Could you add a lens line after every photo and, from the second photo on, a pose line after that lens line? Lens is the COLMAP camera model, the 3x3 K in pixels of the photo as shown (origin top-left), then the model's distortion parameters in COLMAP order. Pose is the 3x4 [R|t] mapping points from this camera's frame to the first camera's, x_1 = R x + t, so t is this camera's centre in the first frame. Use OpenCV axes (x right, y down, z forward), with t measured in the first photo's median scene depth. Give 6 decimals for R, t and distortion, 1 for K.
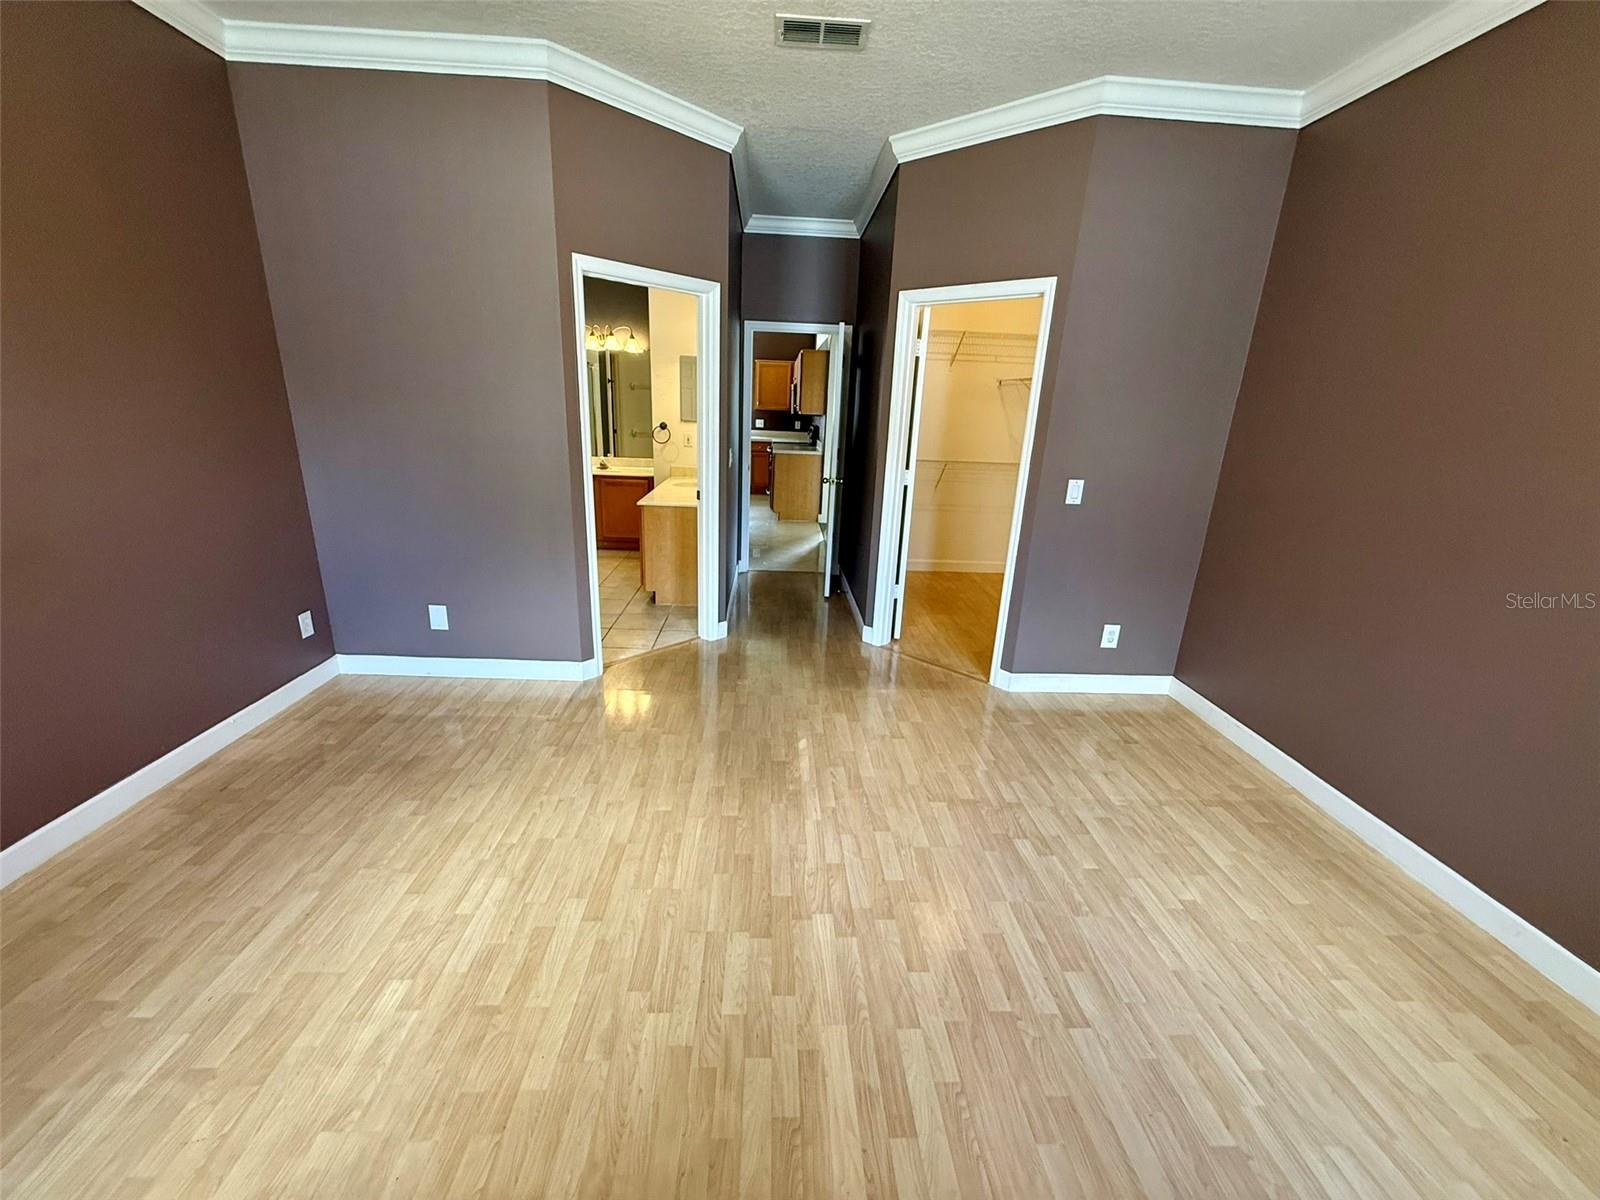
lens RADIAL K [[635.6, 0, 797.9], [0, 635.6, 598.5], [0, 0, 1]] dist [-0.001452, 0.000977]
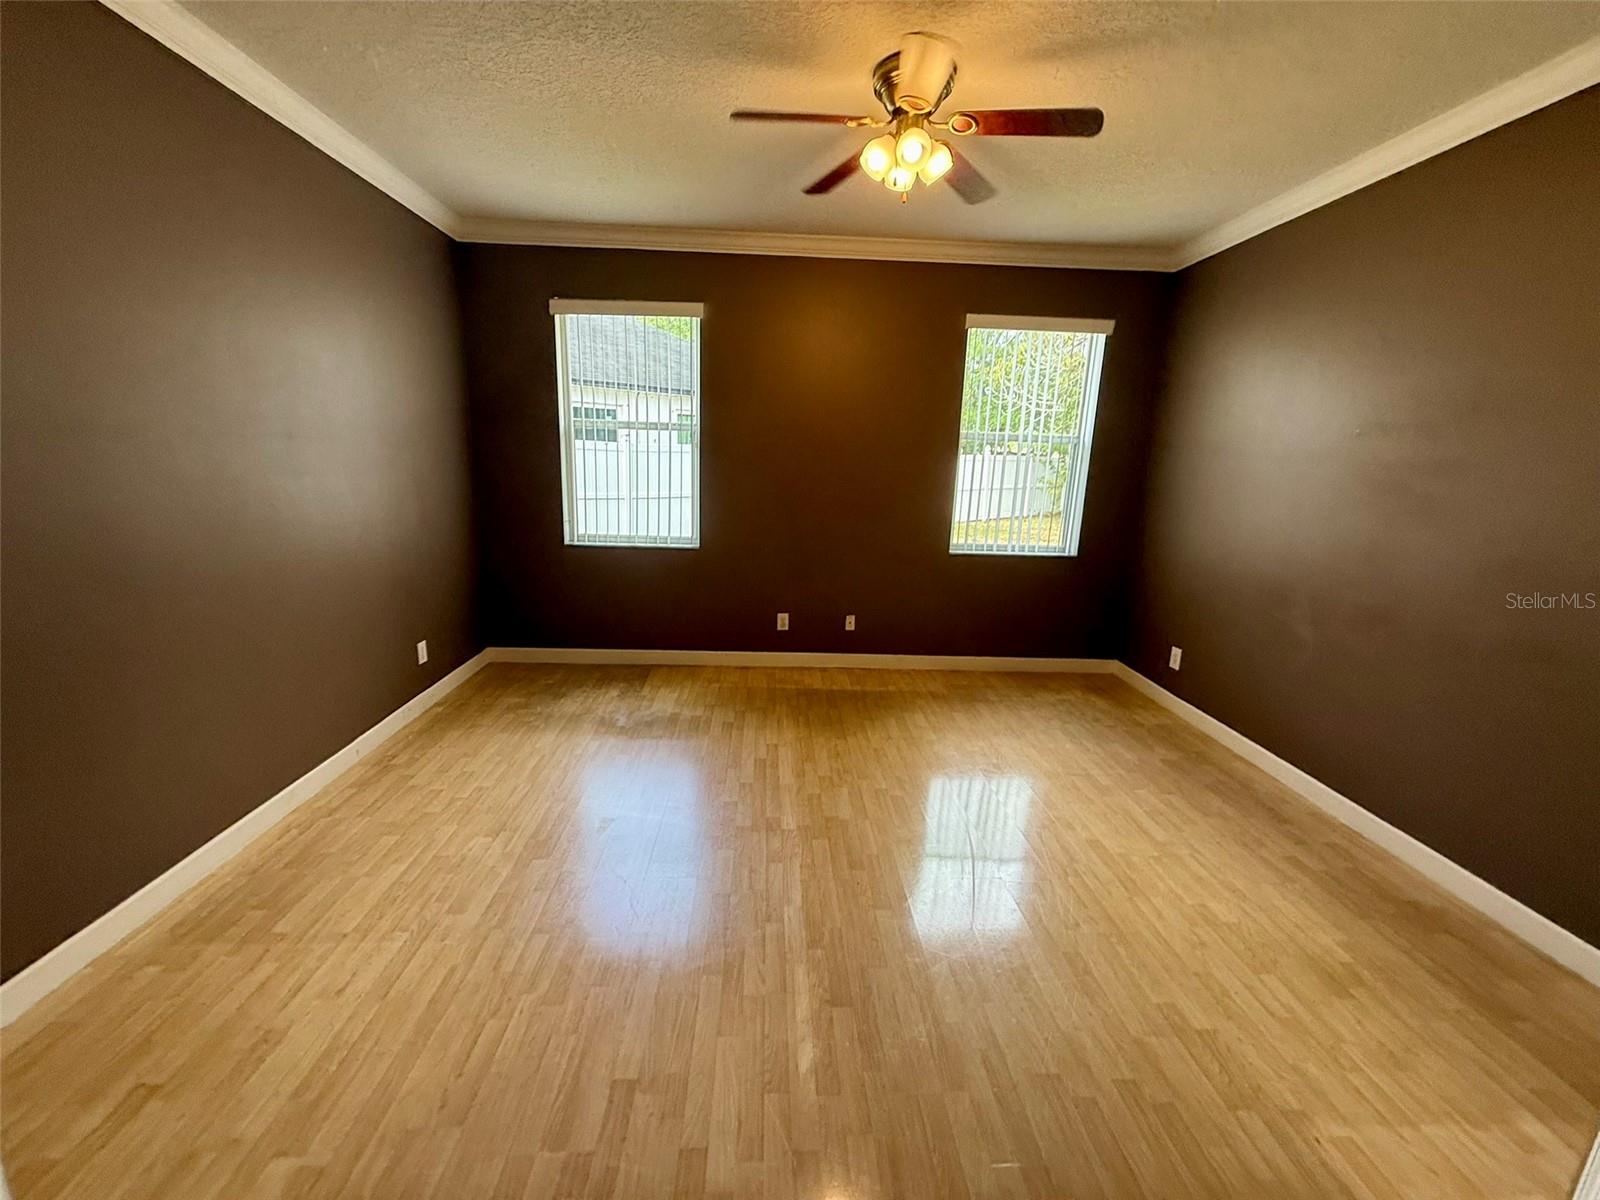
lens RADIAL K [[635.6, 0, 796.7], [0, 635.6, 594.4], [0, 0, 1]] dist [-0.001452, 0.000977]
pose [[-0.997415, -0.069081, -0.019778, 0.080374], [-0.069710, 0.863477, 0.499548, -0.591855], [-0.017432, 0.499635, -0.866061, 1.849854]]
